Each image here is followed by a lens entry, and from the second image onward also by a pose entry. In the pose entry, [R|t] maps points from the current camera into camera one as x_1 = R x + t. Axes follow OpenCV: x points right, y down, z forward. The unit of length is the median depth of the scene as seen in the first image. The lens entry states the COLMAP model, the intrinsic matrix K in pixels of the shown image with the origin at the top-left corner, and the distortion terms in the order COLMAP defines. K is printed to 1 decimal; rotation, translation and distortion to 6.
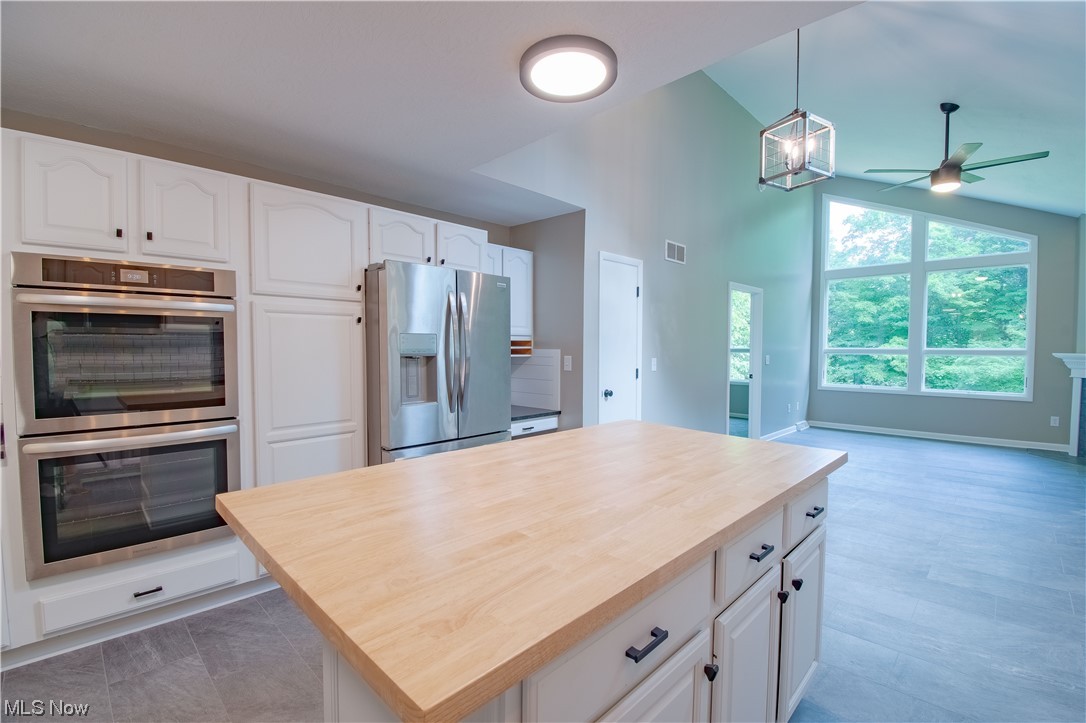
lens RADIAL K [[480.5, 0, 541.5], [0, 480.5, 368.0], [0, 0, 1]] dist [-0.009373, -0.001020]
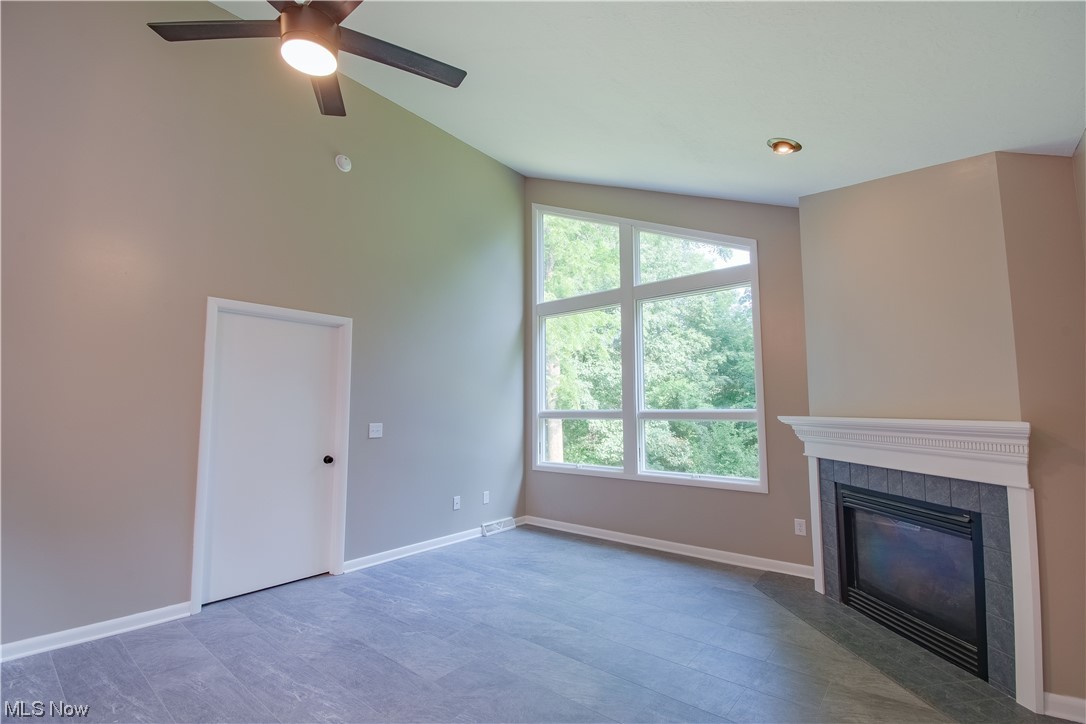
lens RADIAL K [[480.5, 0, 538.3], [0, 480.5, 368.7], [0, 0, 1]] dist [-0.009373, -0.001020]
pose [[0.996747, 0.002678, 0.080550, 0.158701], [0.007771, 0.991598, -0.129124, -0.003207], [-0.080219, 0.129330, 0.988351, 0.088339]]
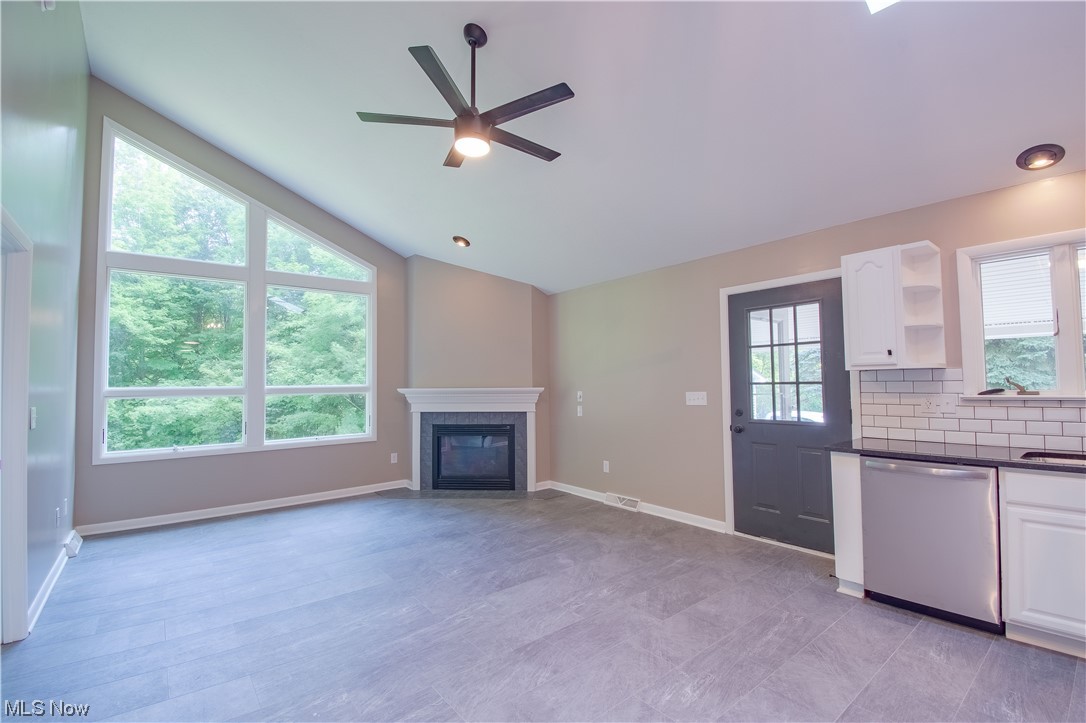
lens RADIAL K [[480.5, 0, 547.6], [0, 480.5, 364.0], [0, 0, 1]] dist [-0.009373, -0.001020]
pose [[0.104474, 0.035943, 0.993878, 0.028838], [0.055767, 0.997563, -0.041939, -0.005133], [-0.992963, 0.059807, 0.102214, 0.131619]]
